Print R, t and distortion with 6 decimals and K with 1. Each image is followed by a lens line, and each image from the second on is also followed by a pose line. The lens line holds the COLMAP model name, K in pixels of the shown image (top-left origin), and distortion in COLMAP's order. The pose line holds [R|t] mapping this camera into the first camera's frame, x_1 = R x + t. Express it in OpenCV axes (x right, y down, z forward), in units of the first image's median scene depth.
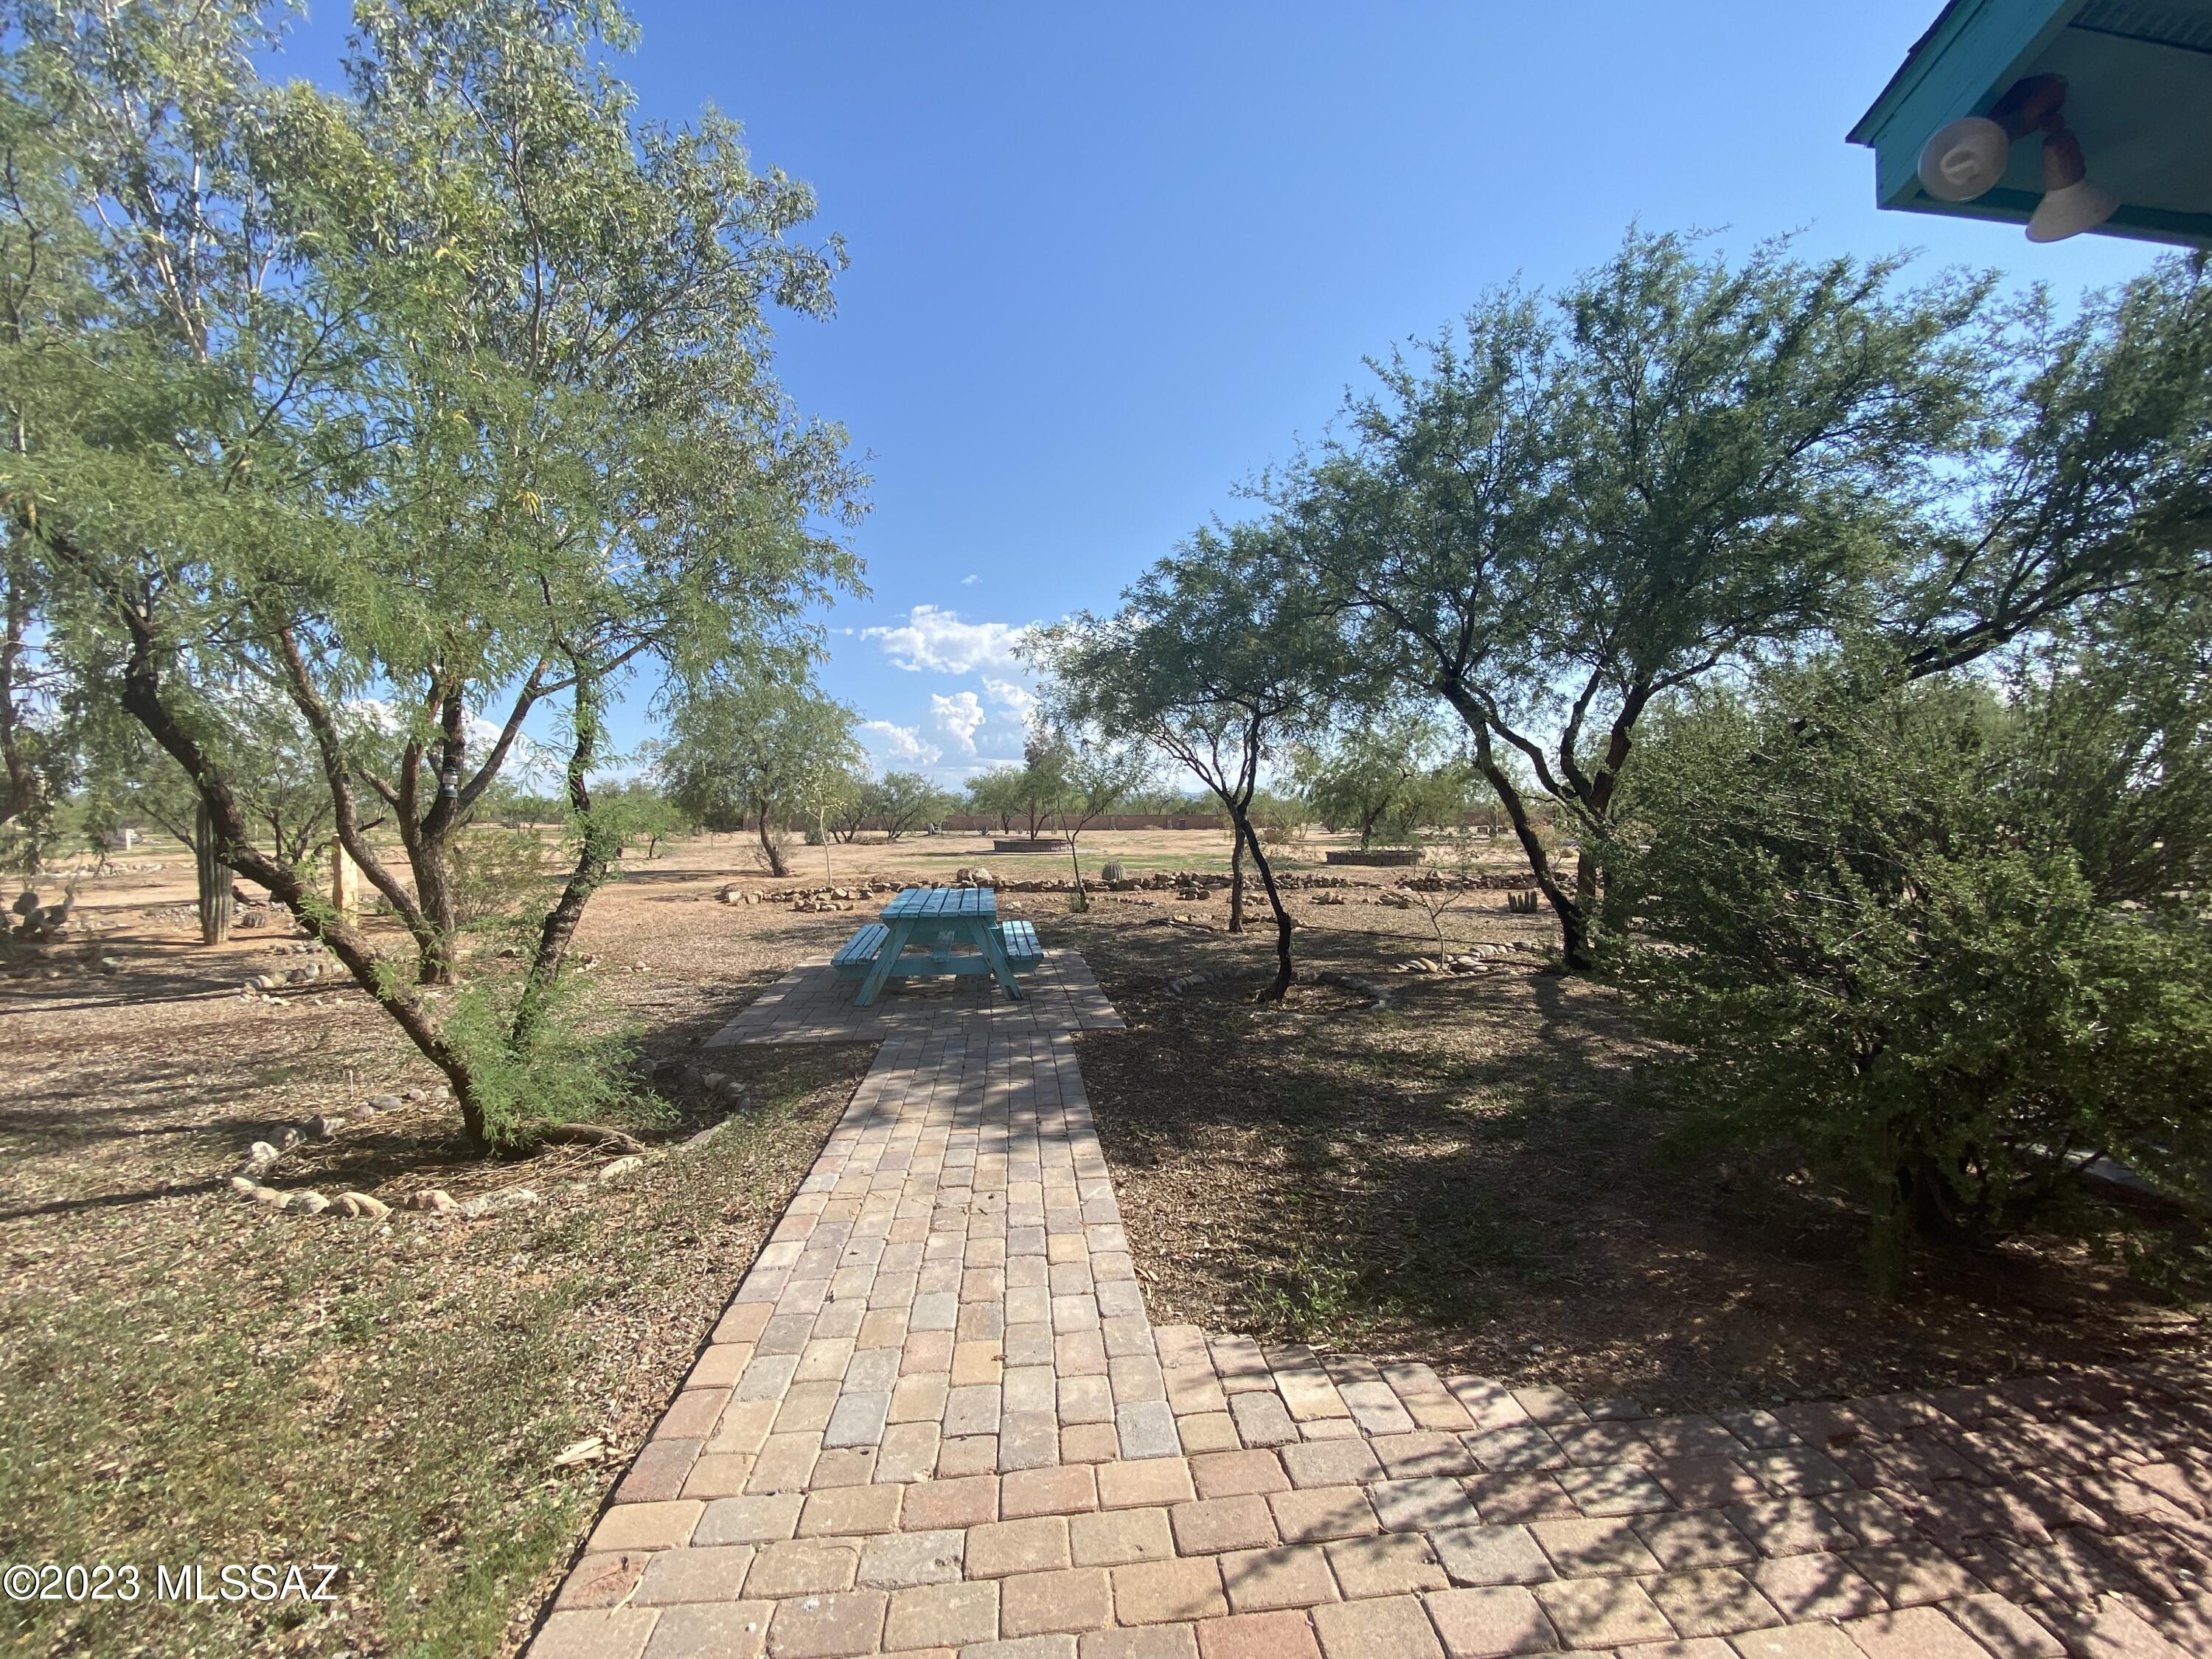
lens RADIAL K [[890.4, 0, 1110.1], [0, 890.4, 832.2], [0, 0, 1]] dist [-0.003370, -0.000195]
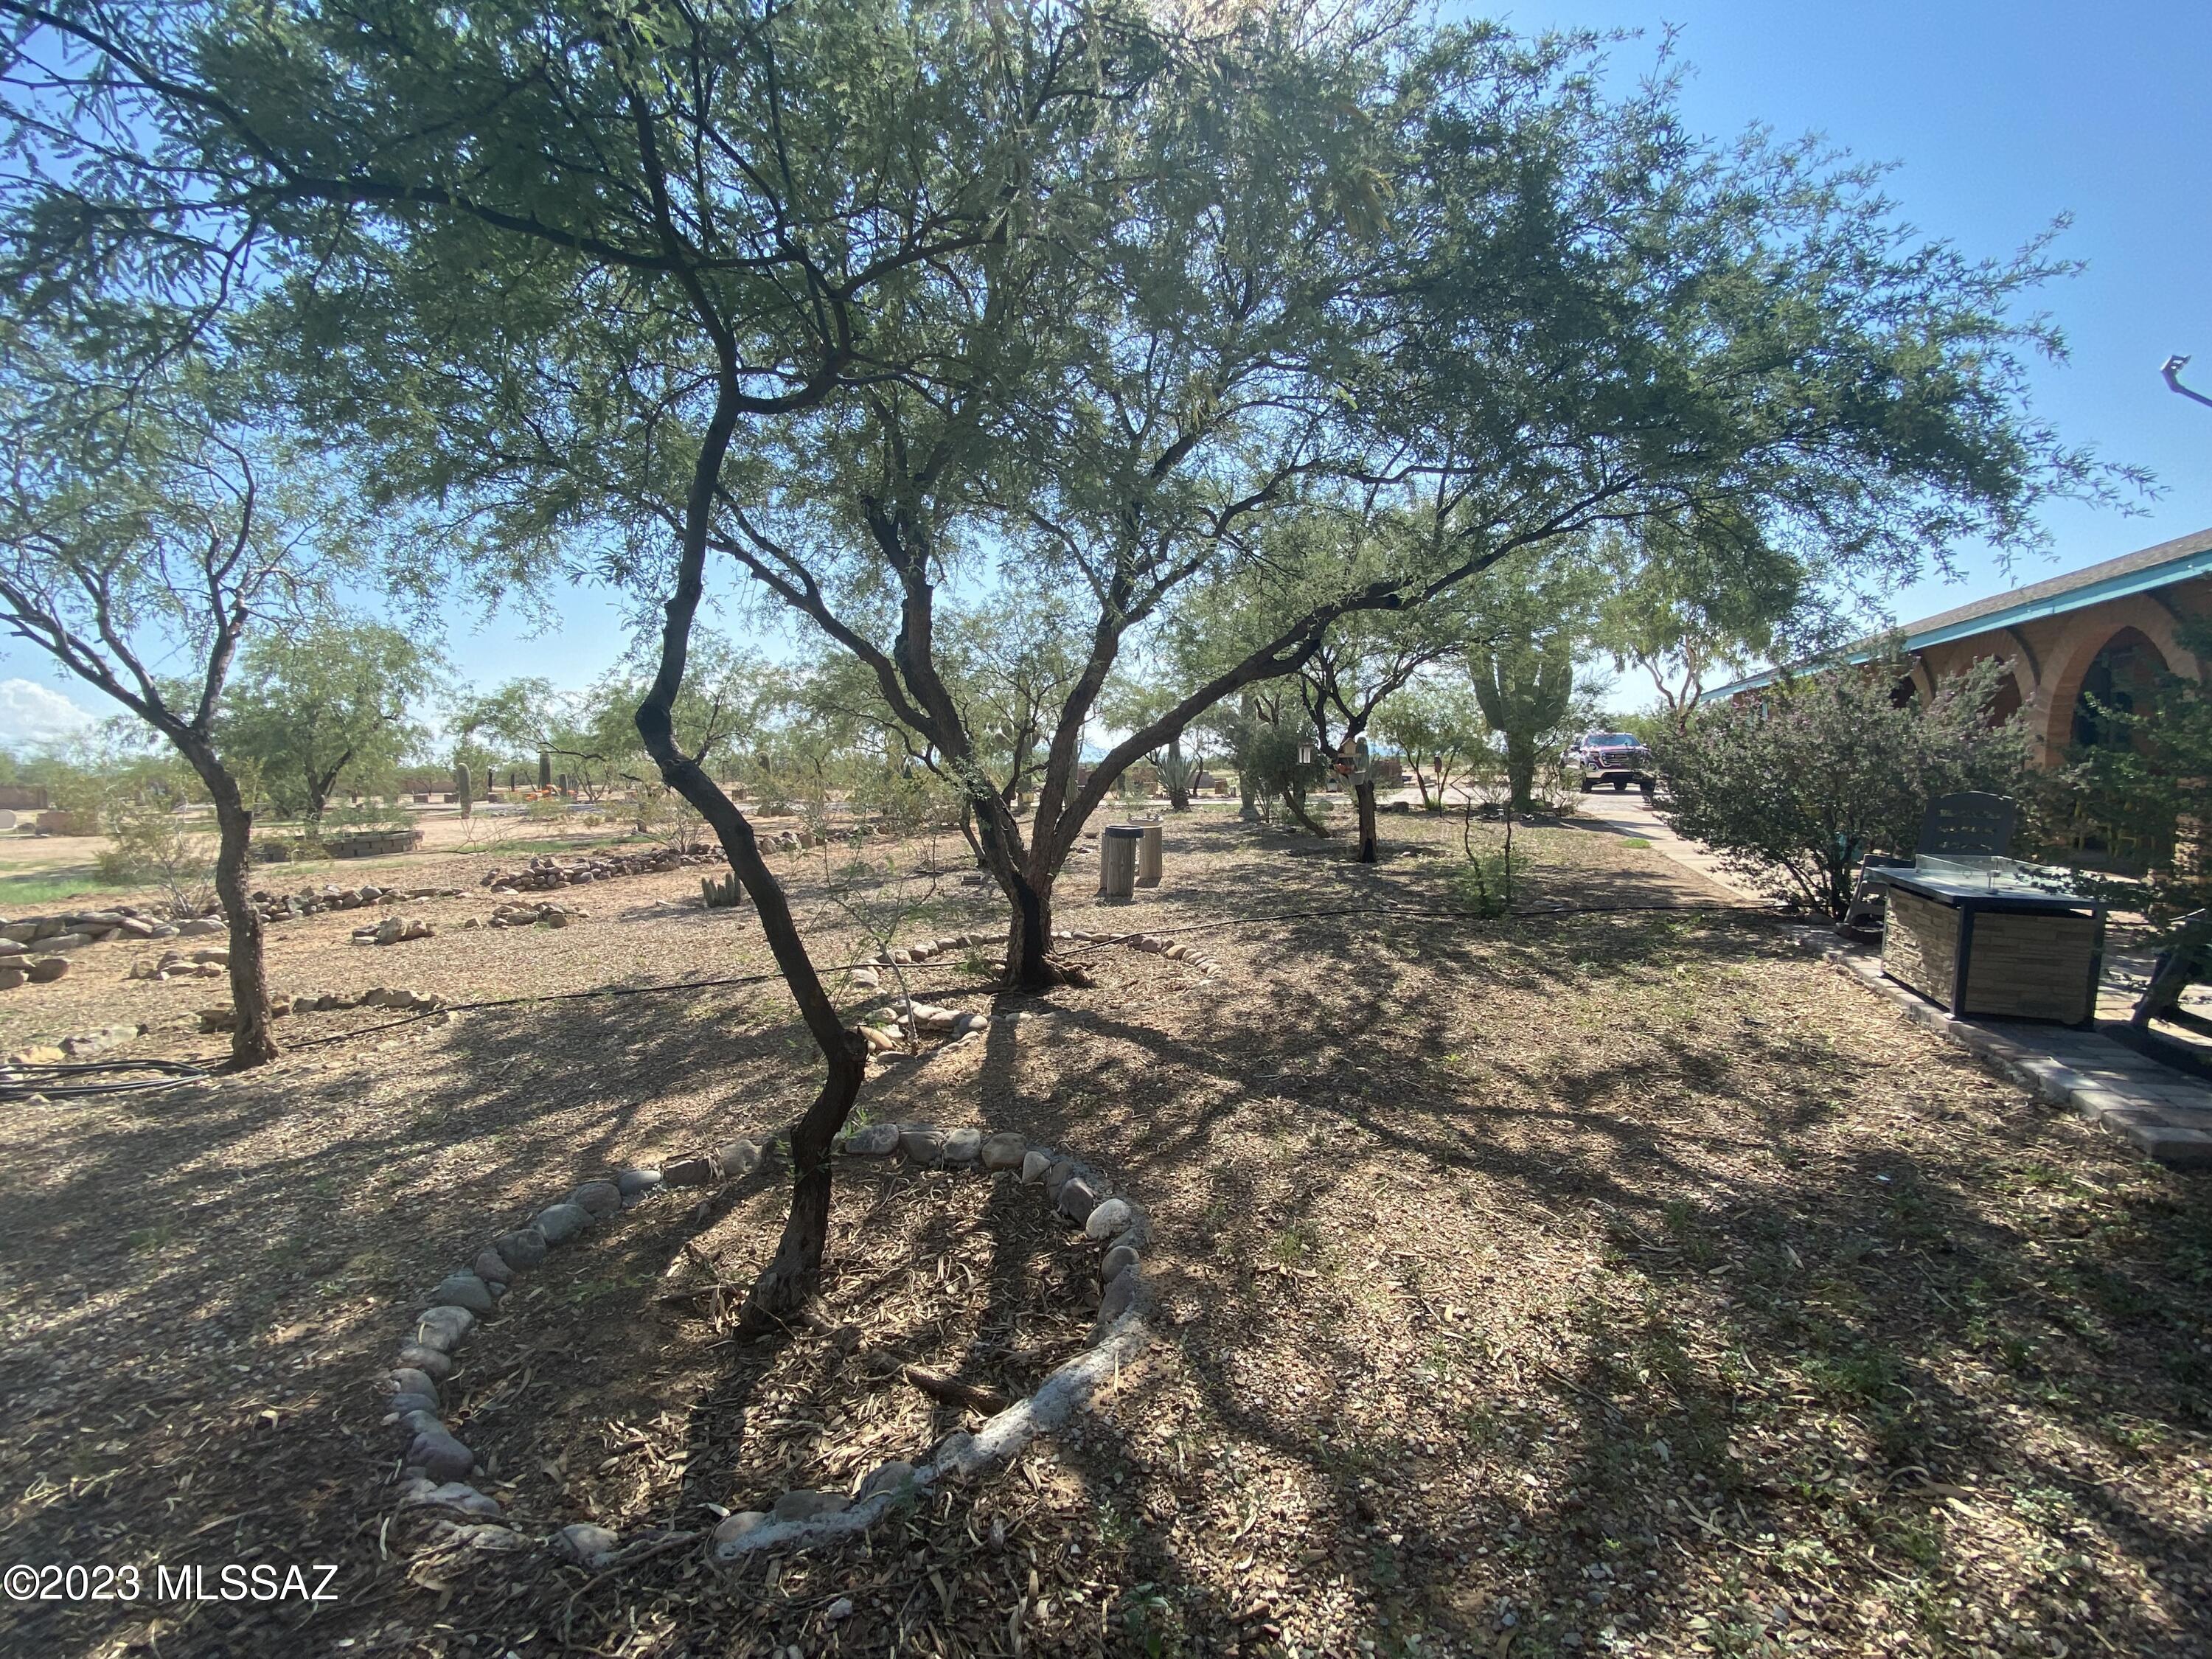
lens RADIAL K [[890.4, 0, 1105.6], [0, 890.4, 828.6], [0, 0, 1]] dist [-0.003370, -0.000195]
pose [[0.464639, -0.072665, 0.882514, -0.023765], [0.039272, 0.997338, 0.061443, -0.001992], [-0.884629, 0.006109, 0.466256, 0.387762]]
